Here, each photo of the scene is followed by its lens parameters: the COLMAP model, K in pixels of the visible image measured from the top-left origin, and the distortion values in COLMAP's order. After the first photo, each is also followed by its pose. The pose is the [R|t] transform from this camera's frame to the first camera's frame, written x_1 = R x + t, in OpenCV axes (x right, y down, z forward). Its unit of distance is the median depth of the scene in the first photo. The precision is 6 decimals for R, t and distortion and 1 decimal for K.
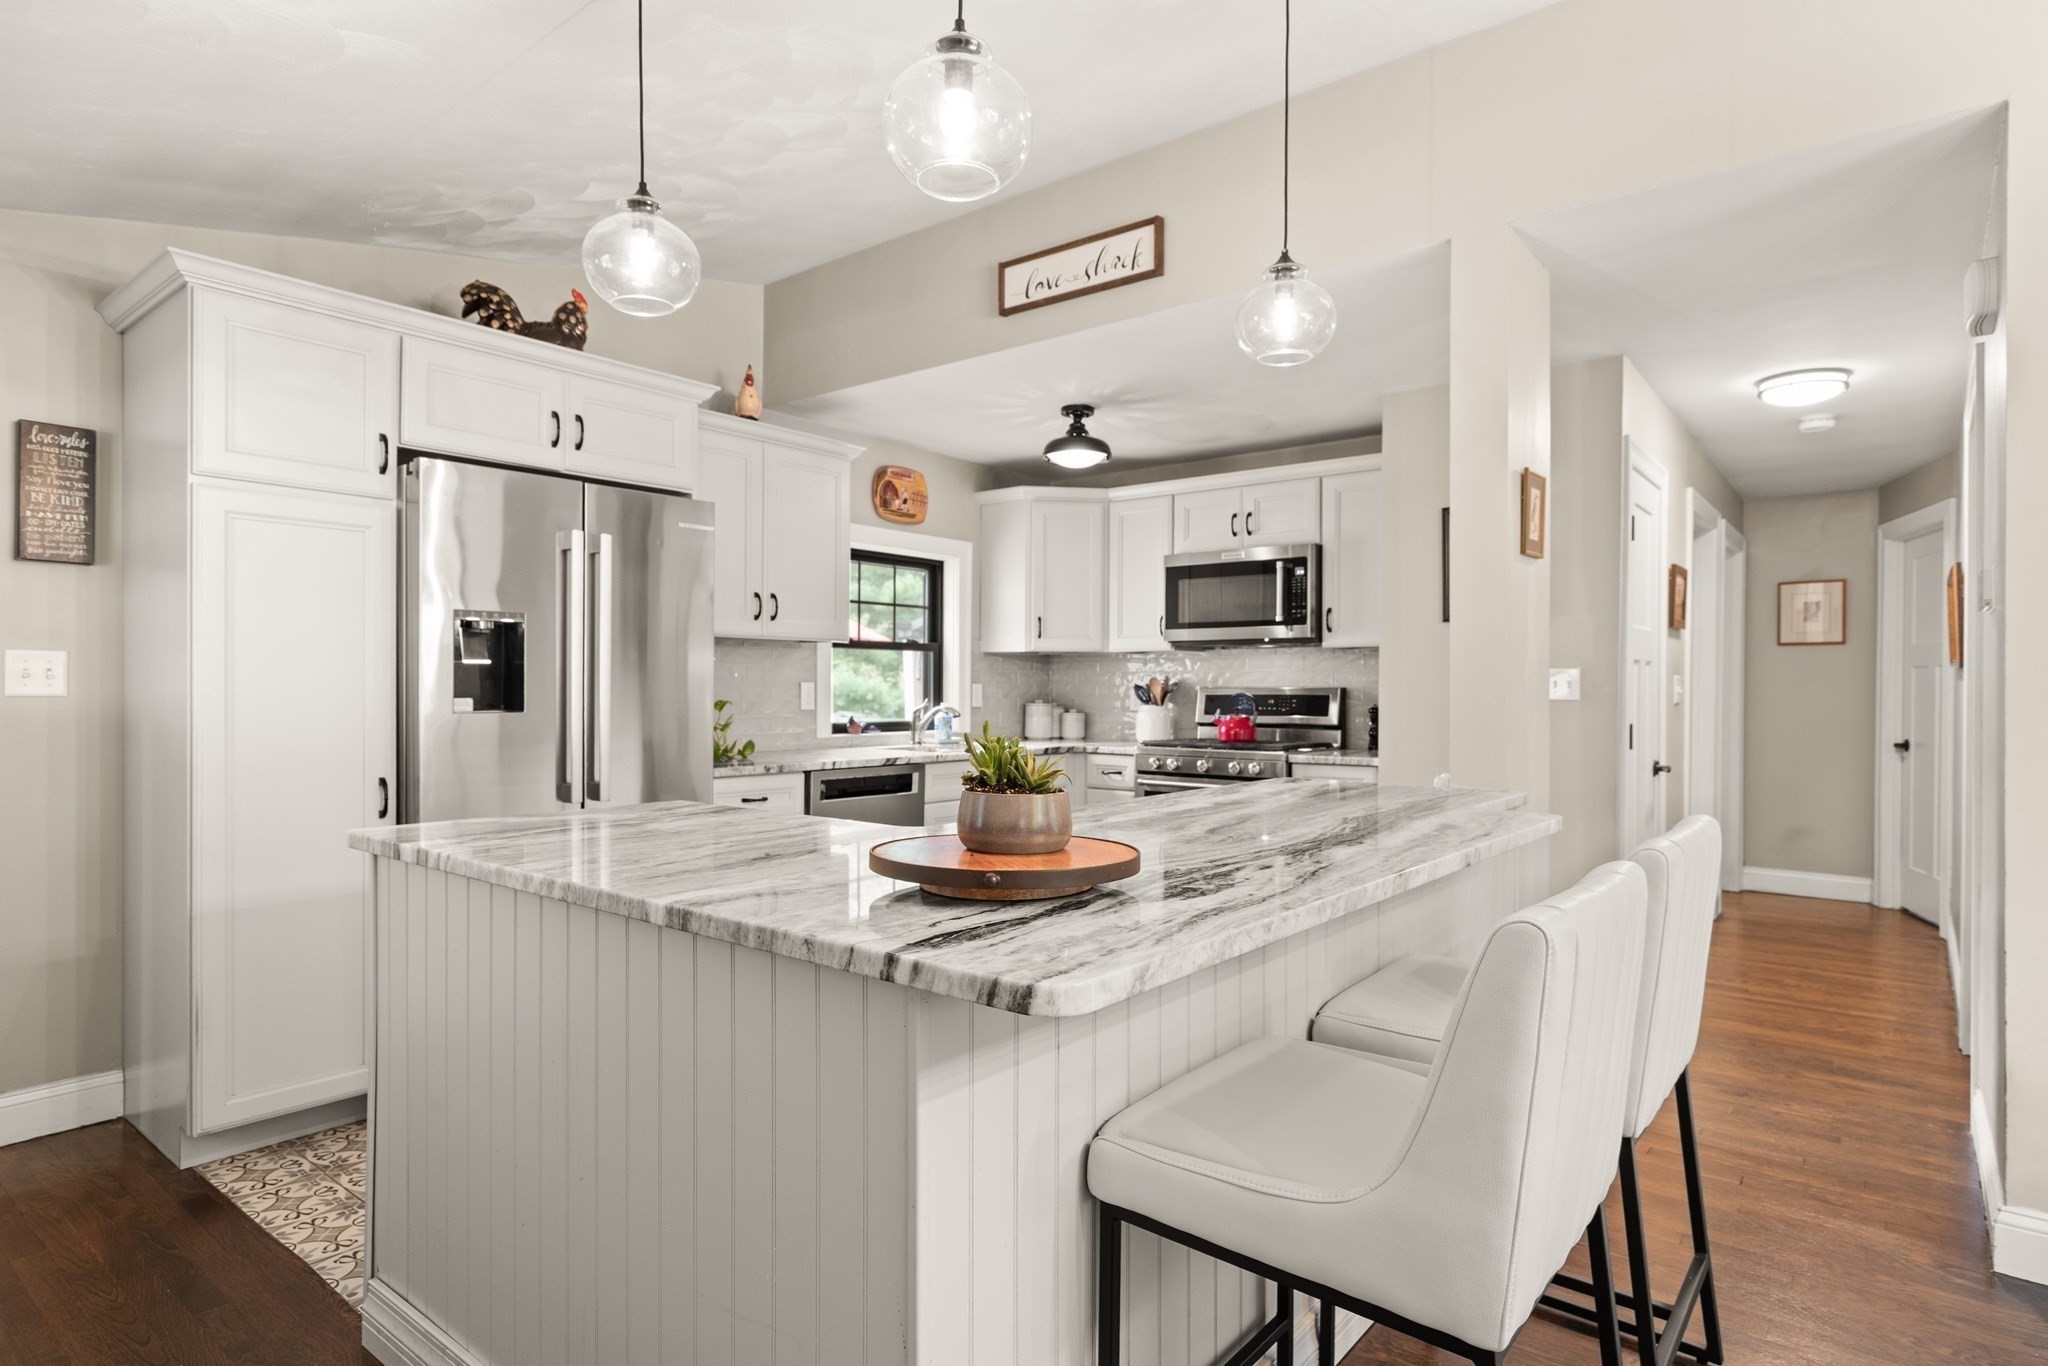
lens RADIAL K [[1089.0, 0, 1031.2], [0, 1089.0, 697.2], [0, 0, 1]] dist [0.002497, 0.000208]
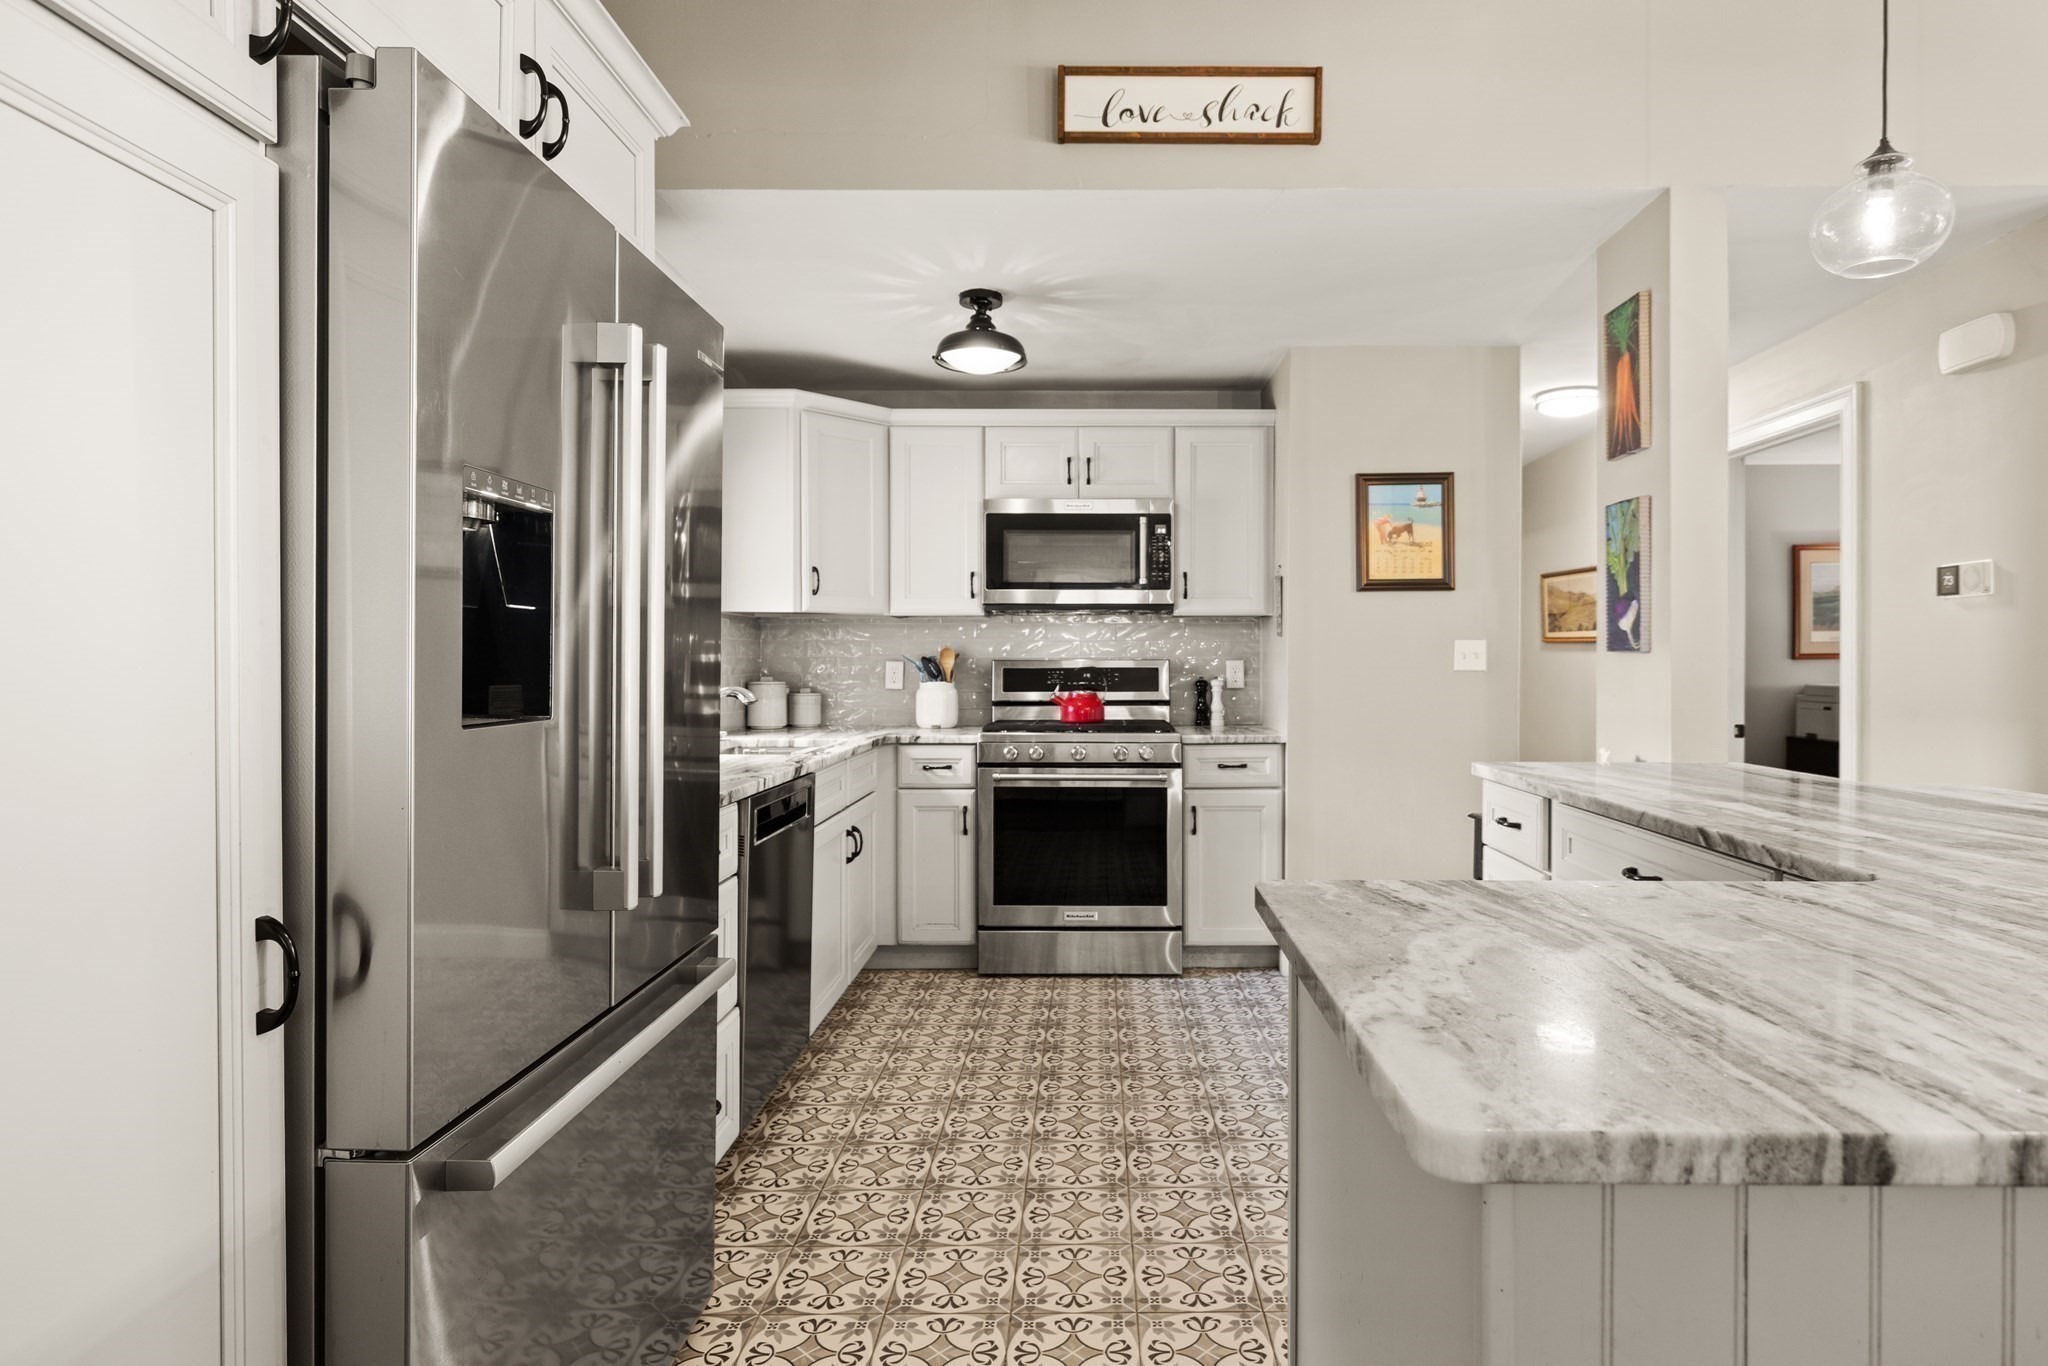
lens RADIAL K [[1095.4, 0, 1087.2], [0, 1095.4, 669.2], [0, 0, 1]] dist [-0.001060, -0.000260]
pose [[0.789586, -0.006780, 0.613602, -0.352834], [0.006967, 0.999974, 0.002085, -0.003147], [-0.613600, 0.002628, 0.789612, 0.325745]]
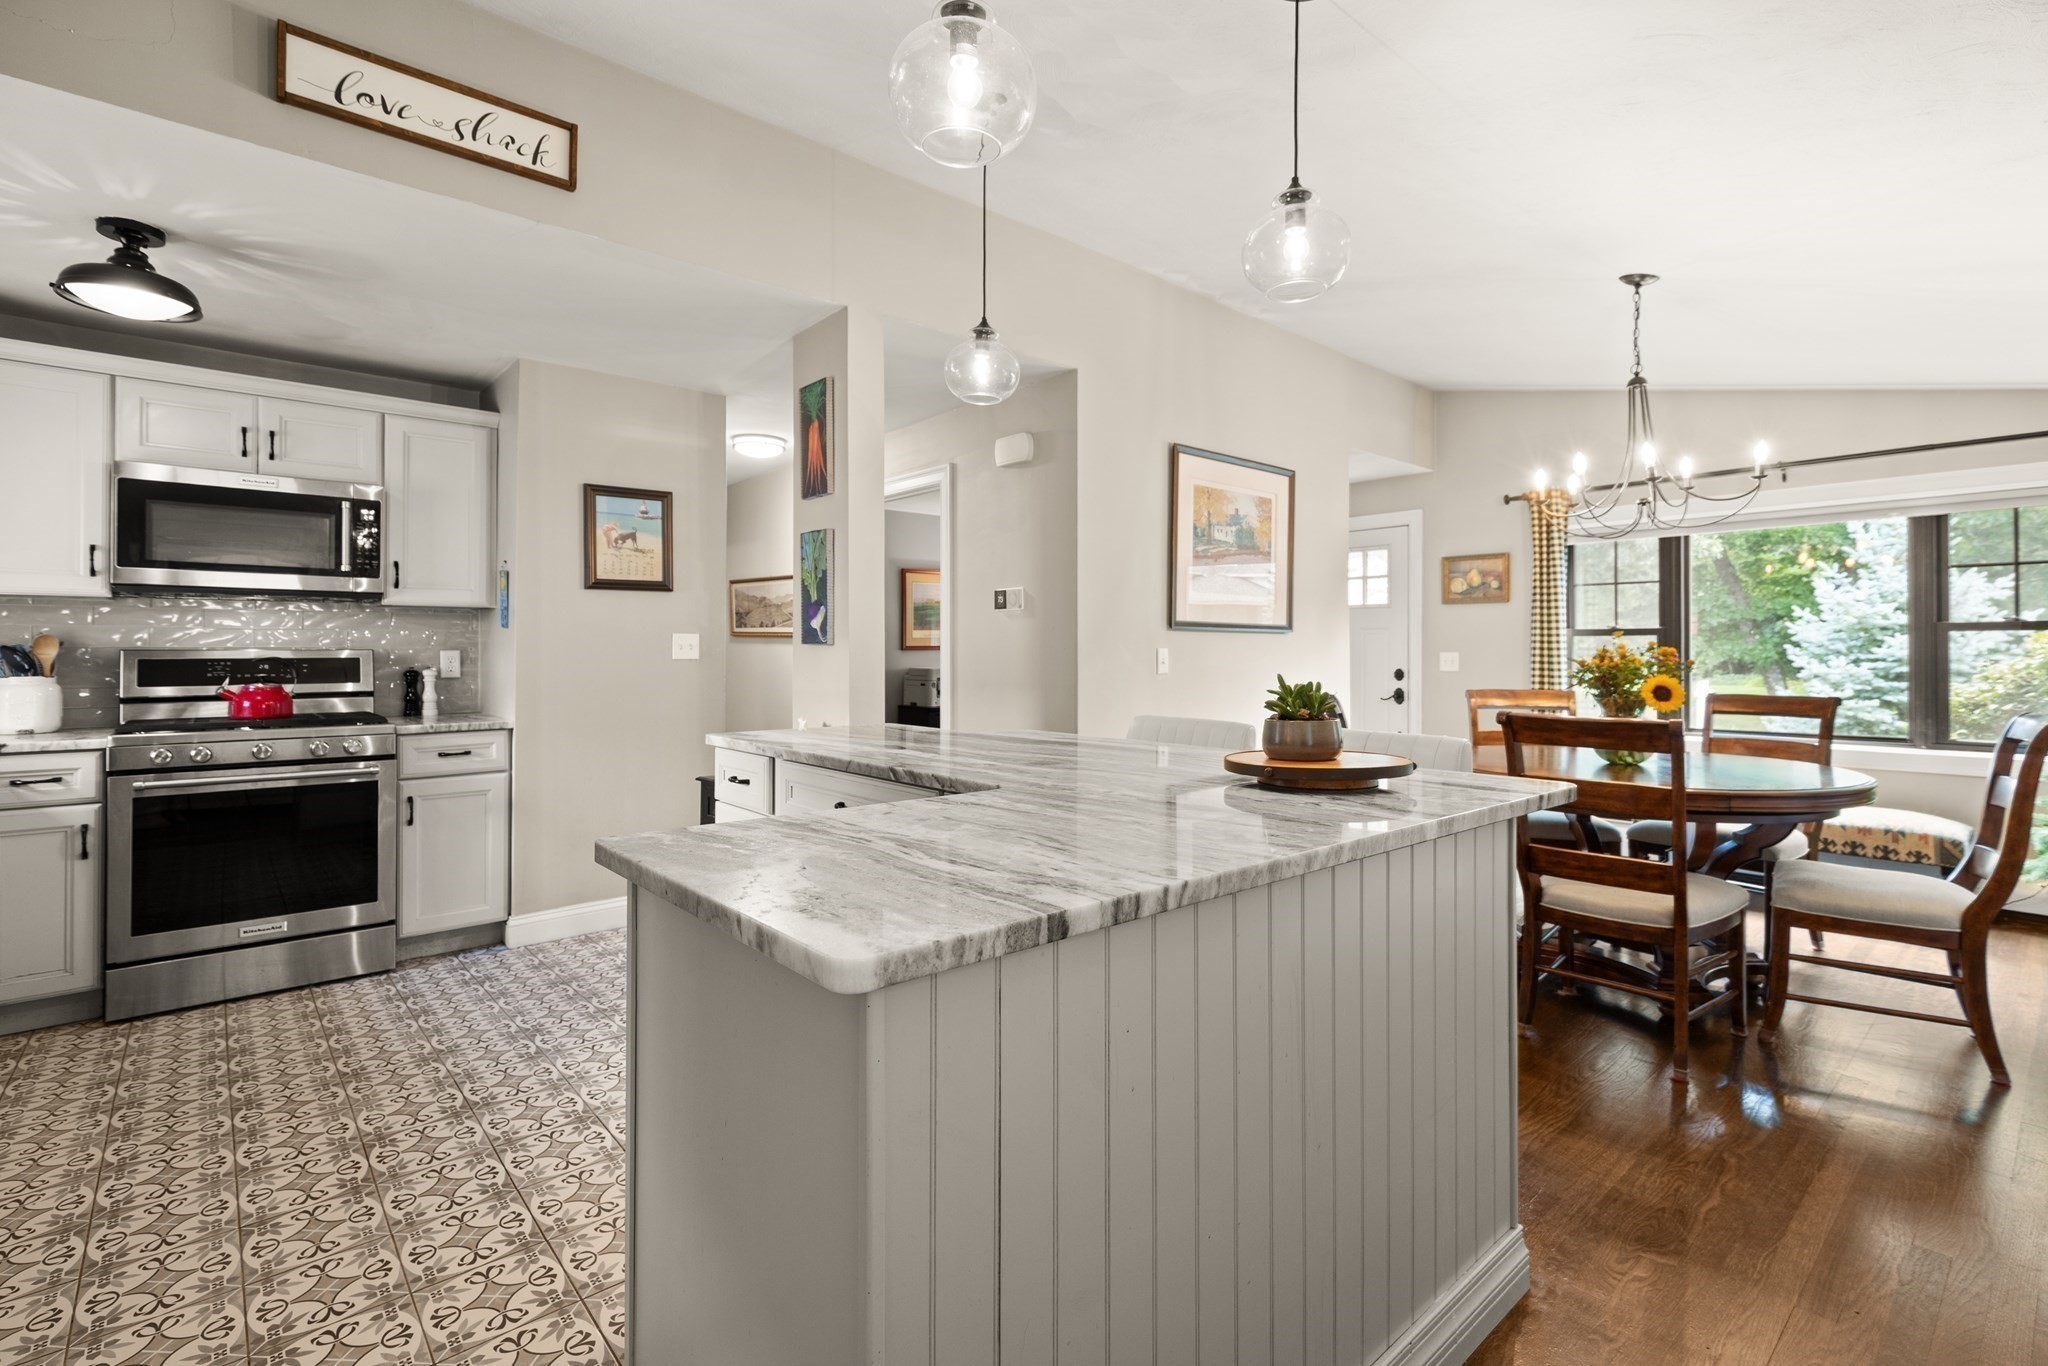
lens RADIAL K [[942.5, 0, 1033.7], [0, 942.5, 644.5], [0, 0, 1]] dist [0.001270, -0.000161]
pose [[0.180893, 0.004927, 0.983491, -0.397879], [0.008216, 0.999945, -0.006521, -0.003533], [-0.983469, 0.009260, 0.180842, 0.338308]]
